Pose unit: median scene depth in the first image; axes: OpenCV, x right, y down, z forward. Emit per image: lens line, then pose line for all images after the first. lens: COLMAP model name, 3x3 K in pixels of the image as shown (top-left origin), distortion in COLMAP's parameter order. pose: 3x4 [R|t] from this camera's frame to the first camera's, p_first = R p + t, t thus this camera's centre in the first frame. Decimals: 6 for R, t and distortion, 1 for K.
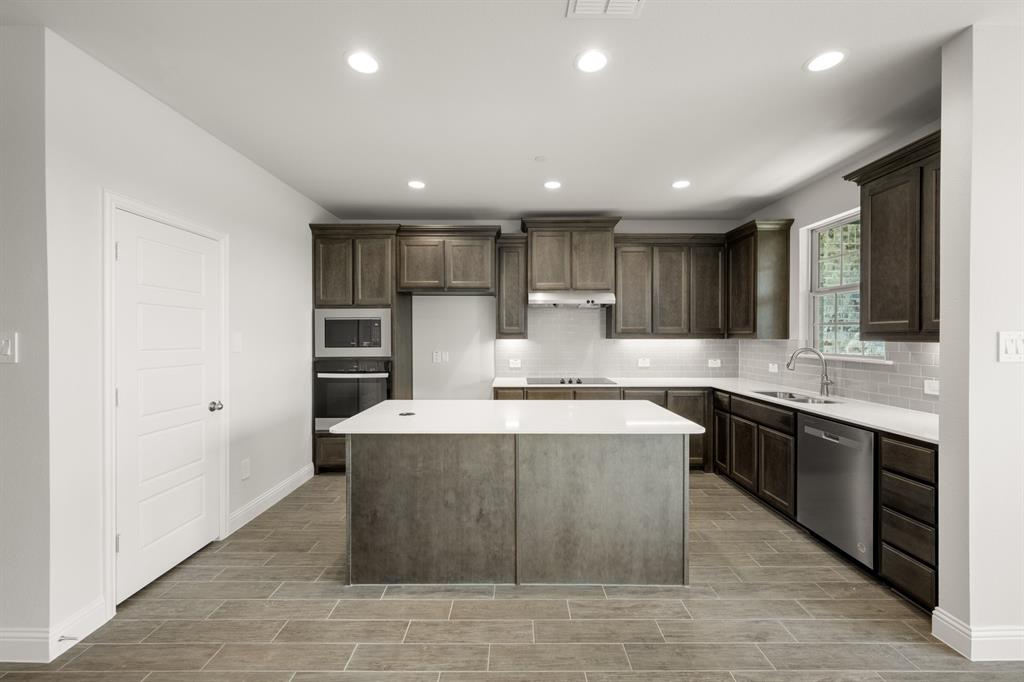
lens RADIAL K [[403.9, 0, 515.0], [0, 403.9, 338.6], [0, 0, 1]] dist [-0.002359, 0.001122]
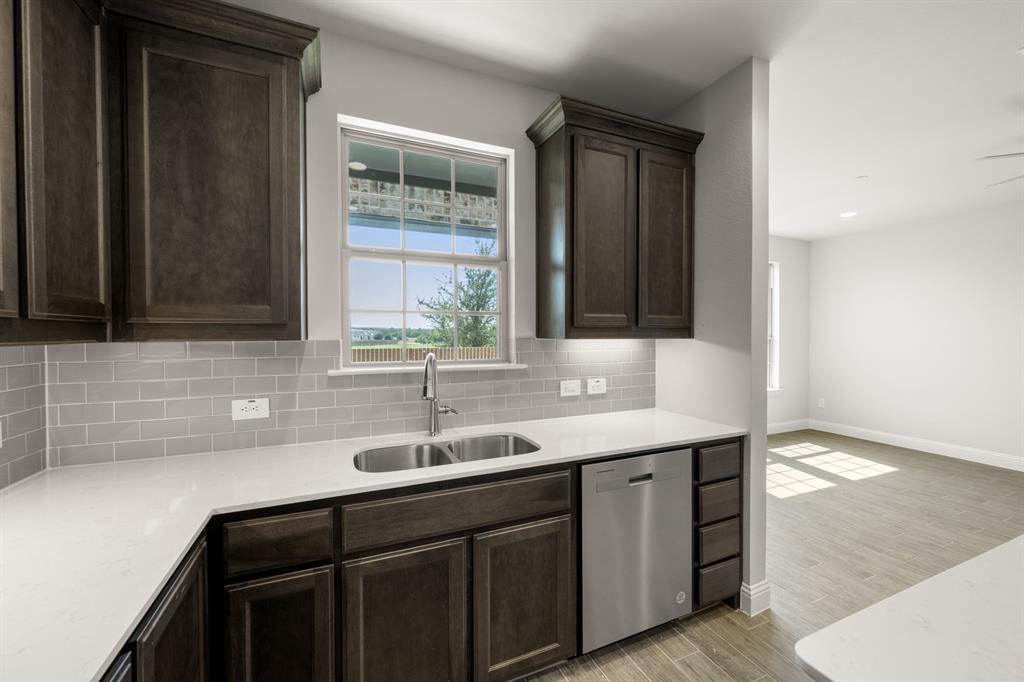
lens RADIAL K [[403.9, 0, 515.5], [0, 403.9, 338.1], [0, 0, 1]] dist [-0.002359, 0.001122]
pose [[-0.400584, -0.010646, 0.916198, 0.177405], [0.006638, 0.999873, 0.014521, -0.005138], [-0.916236, 0.011899, -0.400462, 1.068850]]
